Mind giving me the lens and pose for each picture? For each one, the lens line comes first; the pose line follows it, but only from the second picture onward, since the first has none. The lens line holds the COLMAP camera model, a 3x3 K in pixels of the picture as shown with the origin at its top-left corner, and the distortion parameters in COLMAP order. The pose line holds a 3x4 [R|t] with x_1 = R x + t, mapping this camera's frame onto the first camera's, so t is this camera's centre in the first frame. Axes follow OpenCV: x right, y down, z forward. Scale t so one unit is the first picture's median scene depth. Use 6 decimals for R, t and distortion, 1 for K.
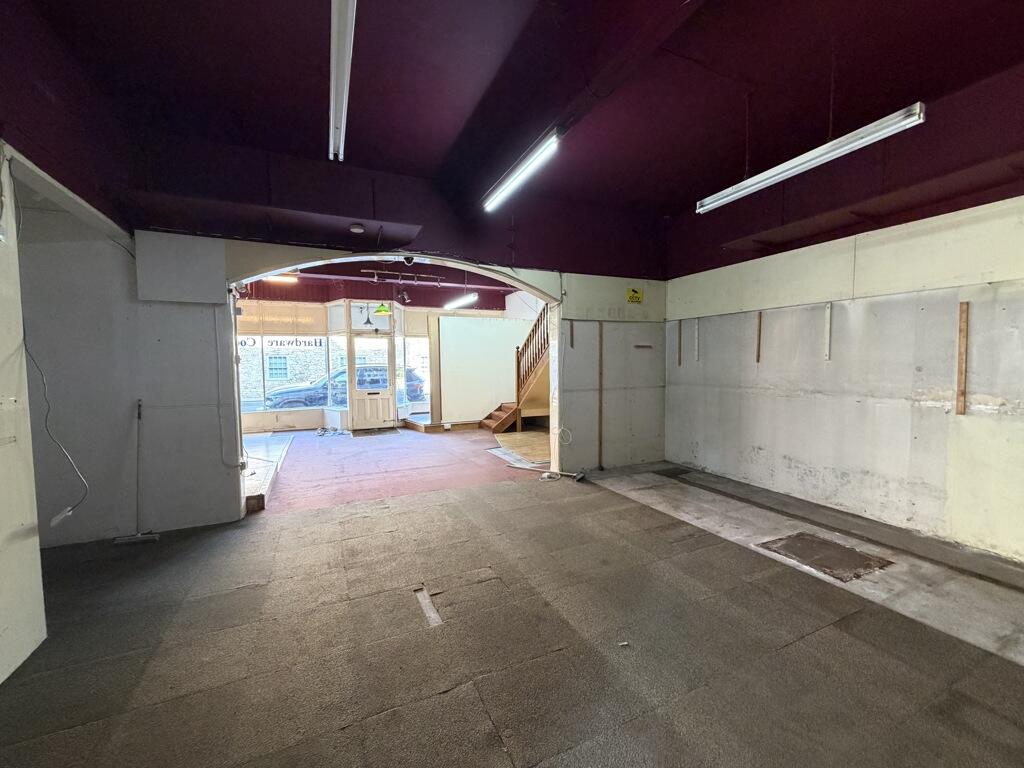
lens RADIAL K [[408.0, 0, 513.9], [0, 408.0, 385.7], [0, 0, 1]] dist [0.000184, 0.000094]
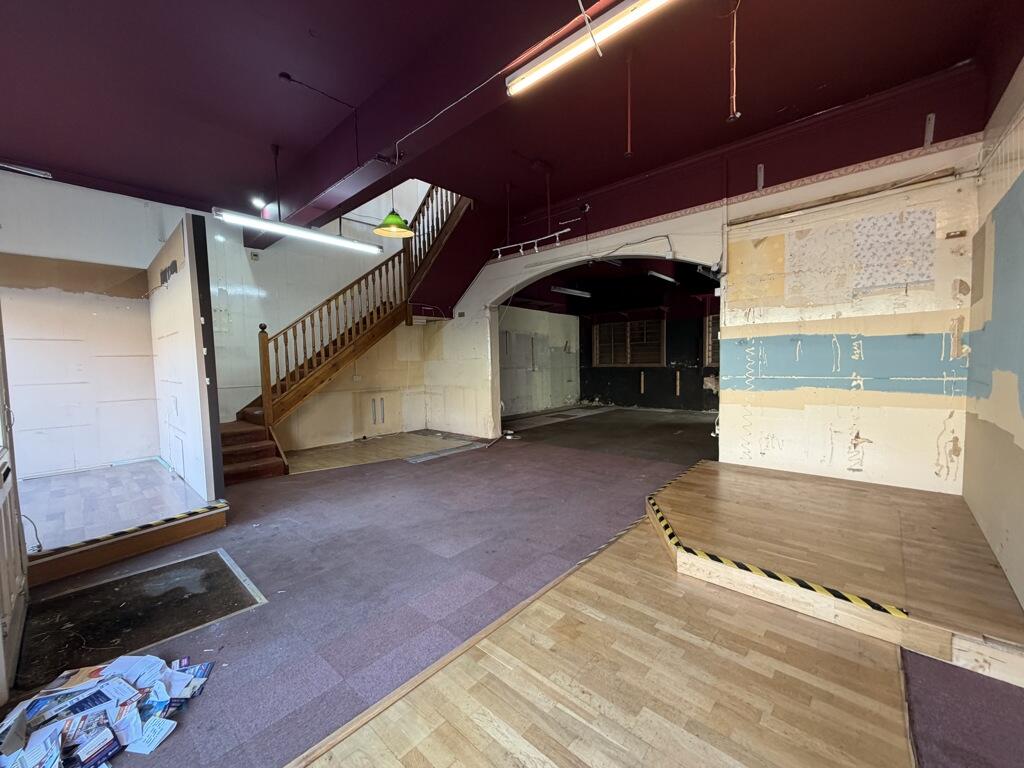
lens RADIAL K [[408.0, 0, 514.3], [0, 408.0, 385.7], [0, 0, 1]] dist [0.000184, 0.000094]
pose [[-0.406493, -0.034526, 0.913002, -1.210394], [0.075239, 0.994627, 0.071111, -0.039927], [-0.910551, 0.097600, -0.401711, 1.619091]]
